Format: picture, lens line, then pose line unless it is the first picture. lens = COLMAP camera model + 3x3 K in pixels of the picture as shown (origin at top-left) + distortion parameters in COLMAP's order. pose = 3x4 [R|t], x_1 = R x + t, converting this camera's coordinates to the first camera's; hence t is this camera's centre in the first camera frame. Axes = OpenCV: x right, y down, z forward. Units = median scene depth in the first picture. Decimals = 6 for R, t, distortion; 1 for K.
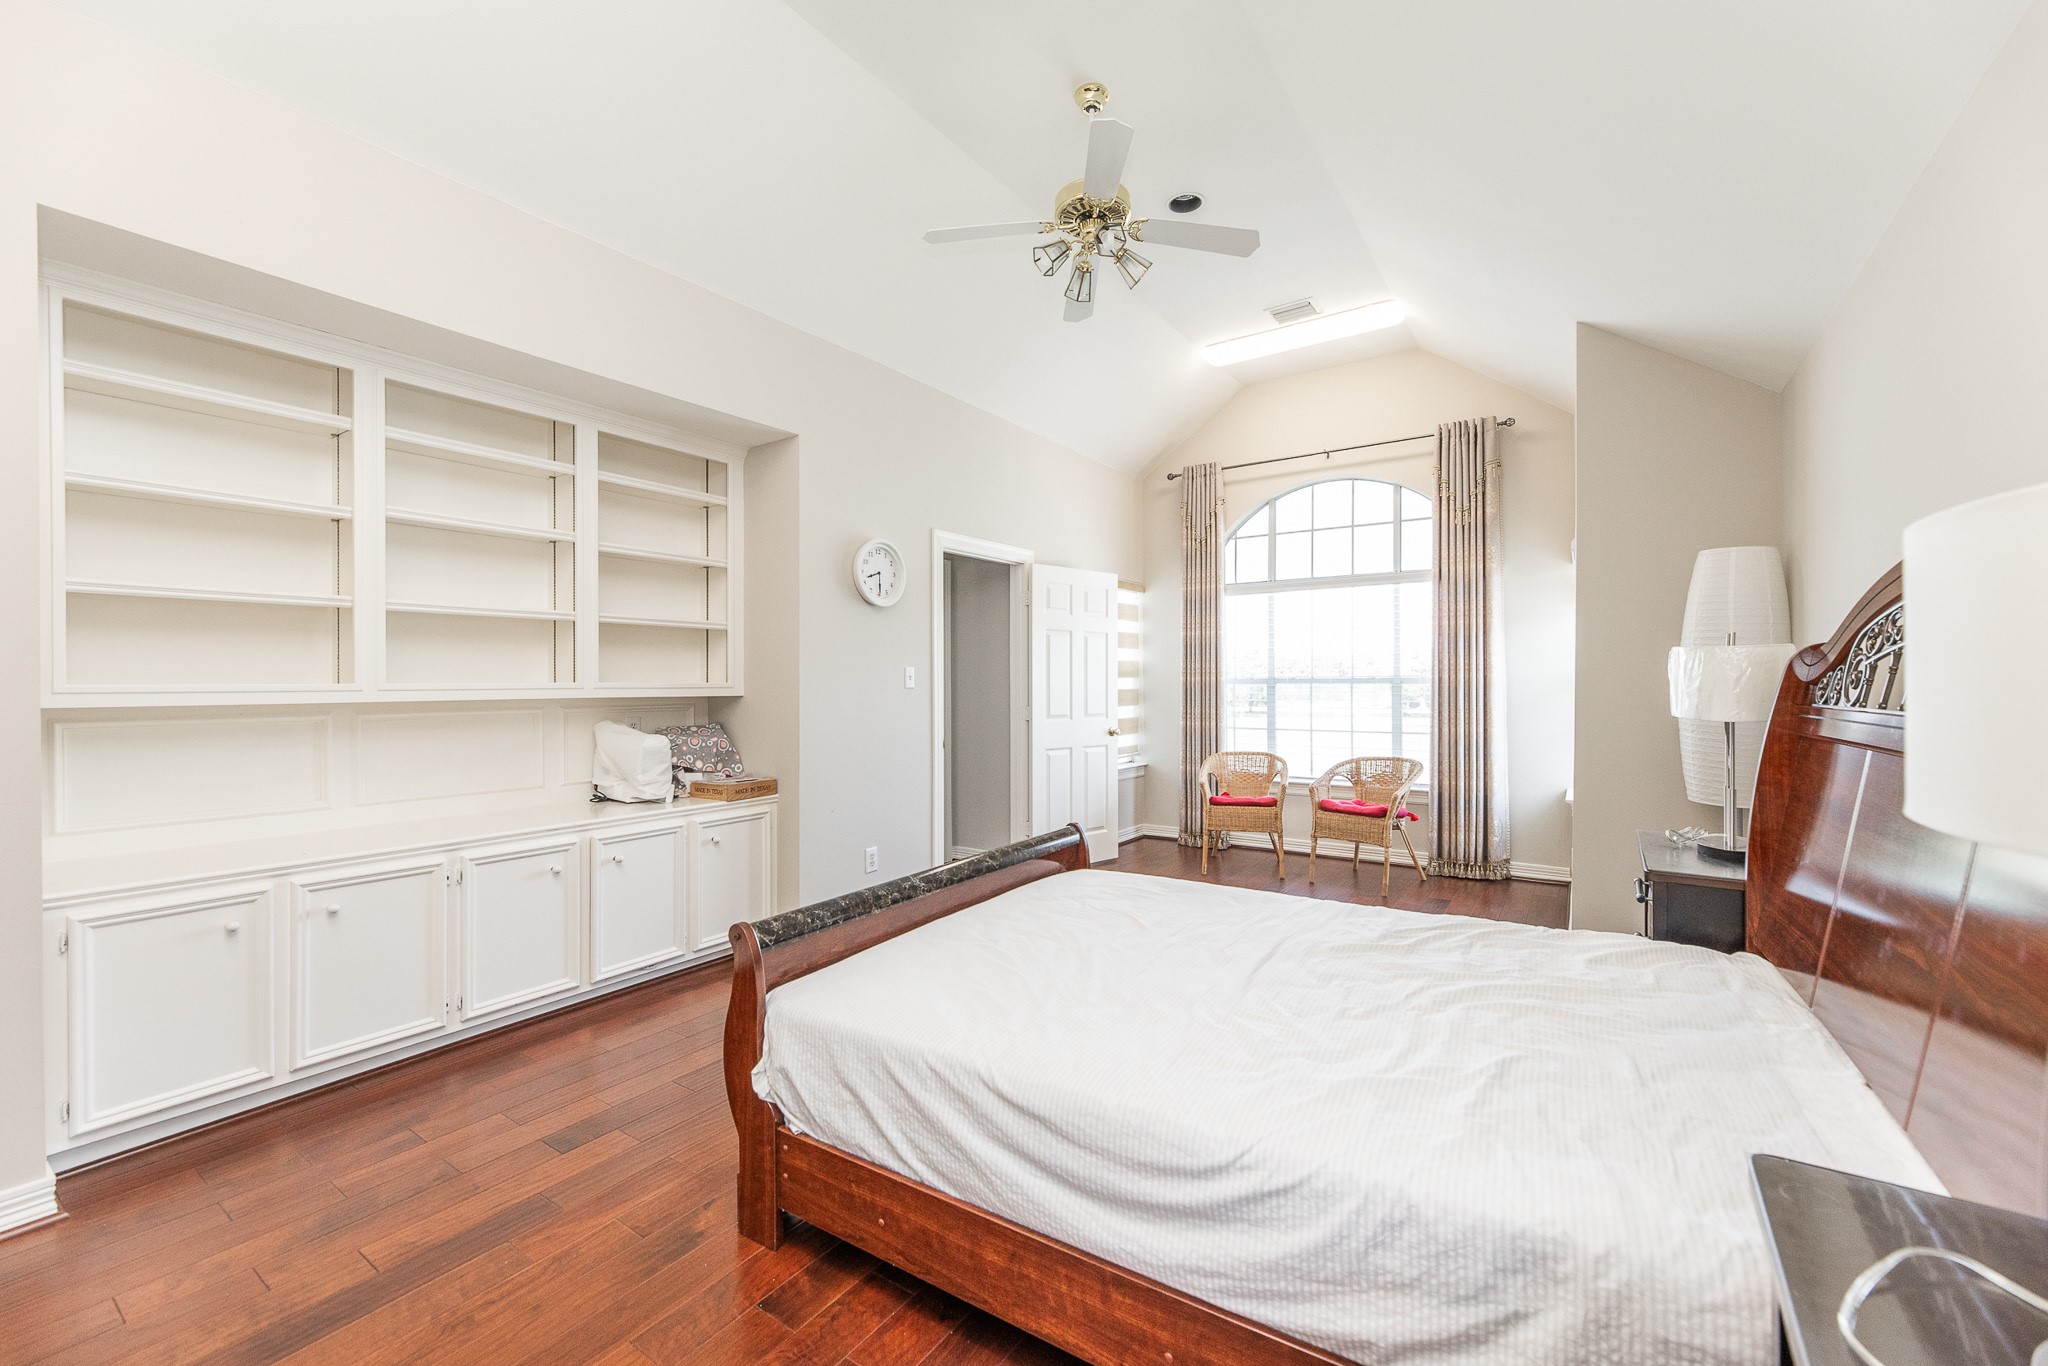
lens RADIAL K [[858.1, 0, 1024.0], [0, 858.1, 683.0], [0, 0, 1]] dist [-0.000530, -0.000015]
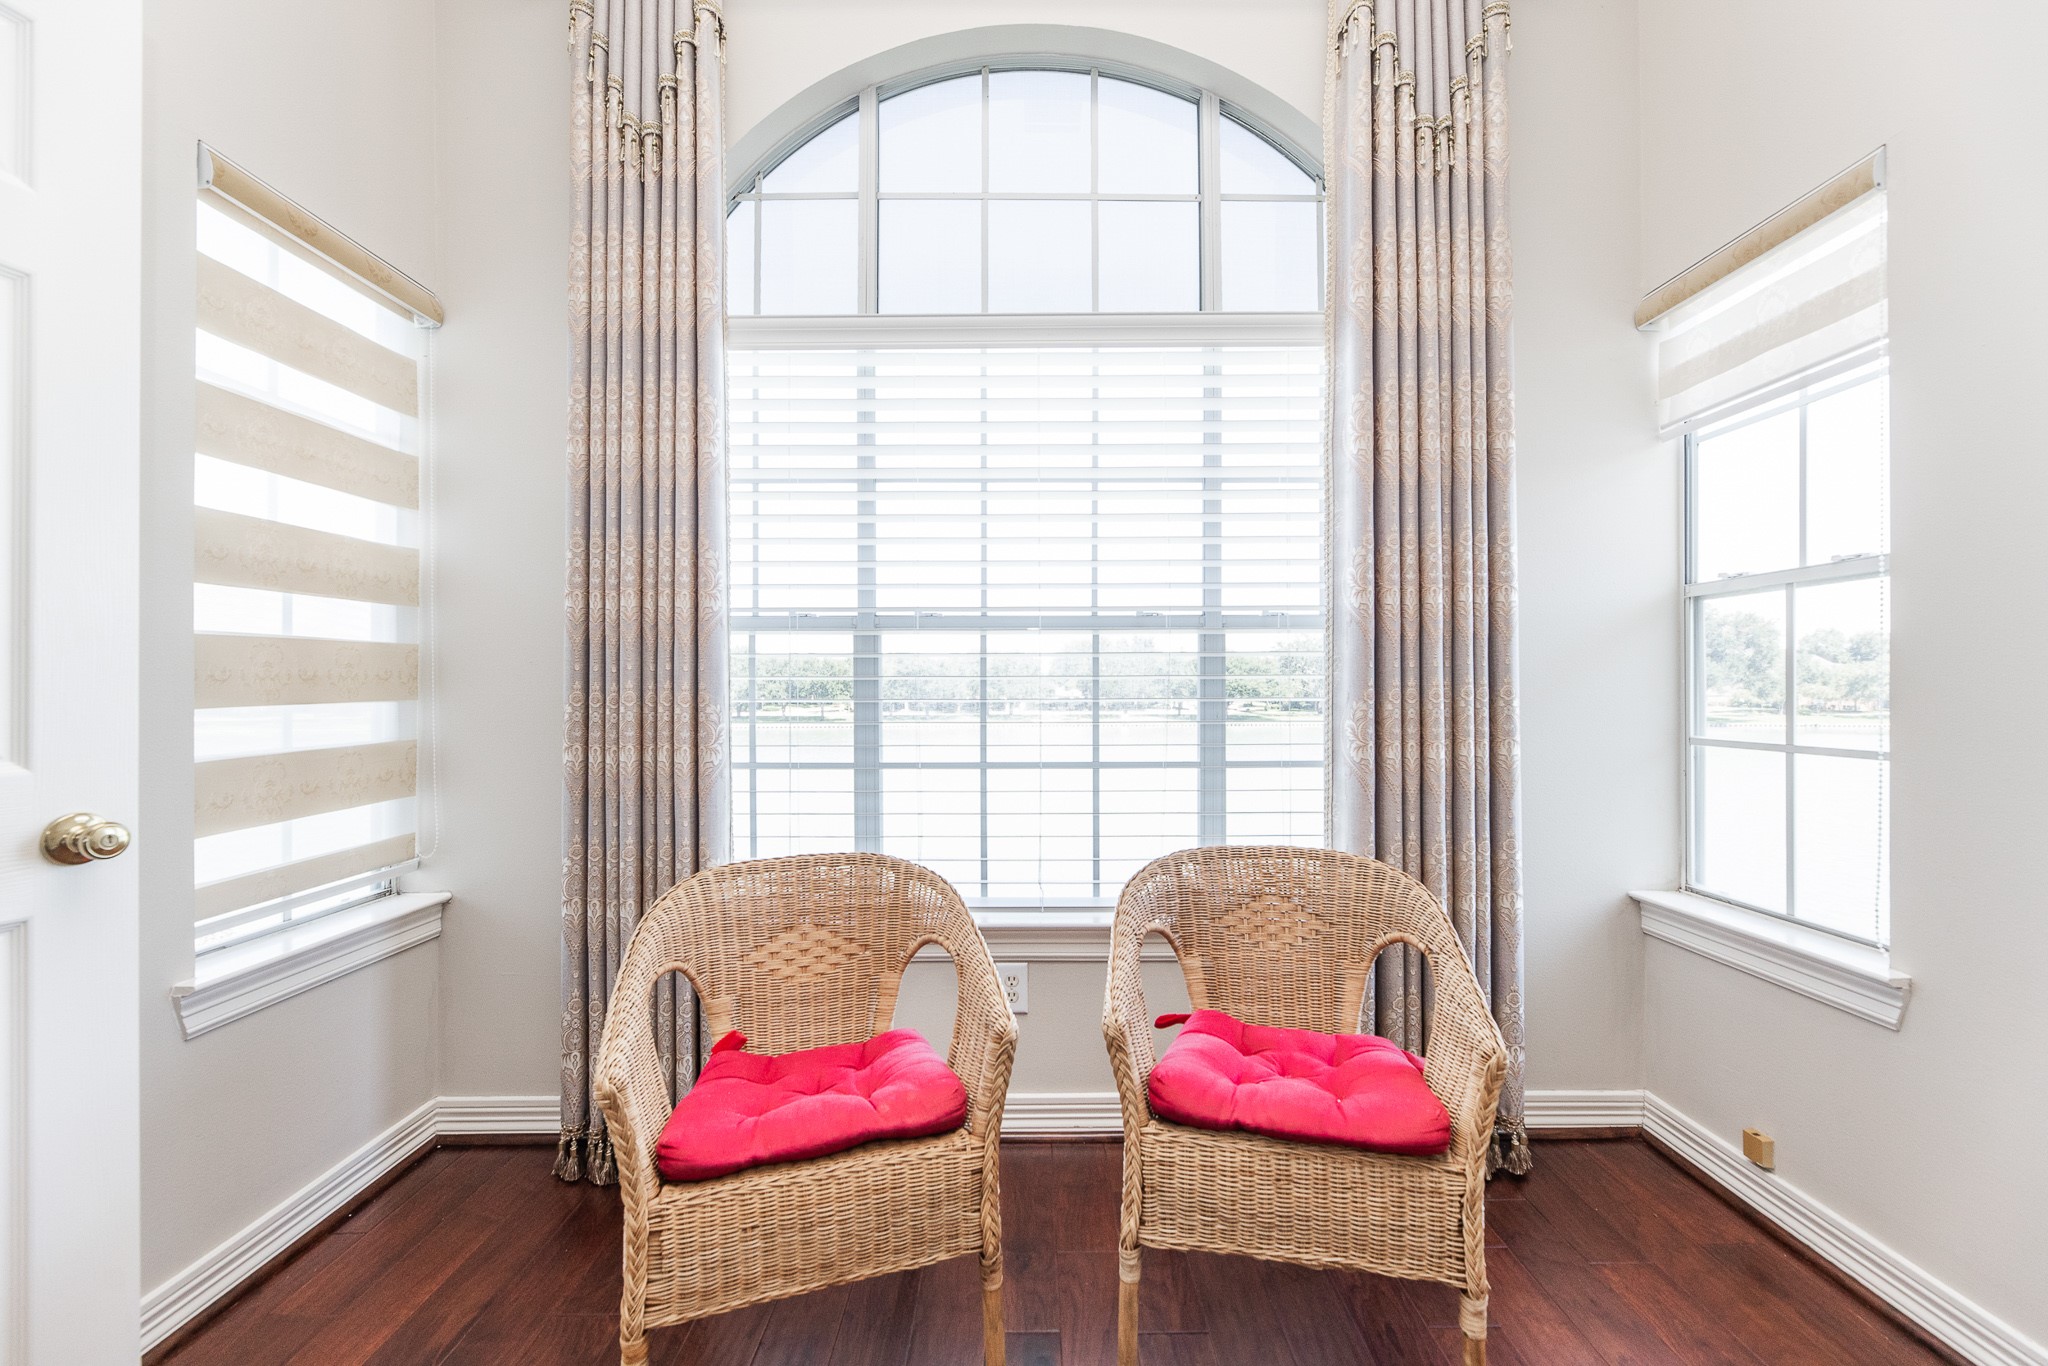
lens RADIAL K [[826.7, 0, 1024.0], [0, 826.7, 683.0], [0, 0, 1]] dist [-0.001064, 0.000012]
pose [[0.826438, 0.003980, 0.563013, 0.156093], [0.000017, 0.999975, -0.007094, 0.023545], [-0.563027, 0.005873, 0.826418, 0.694546]]
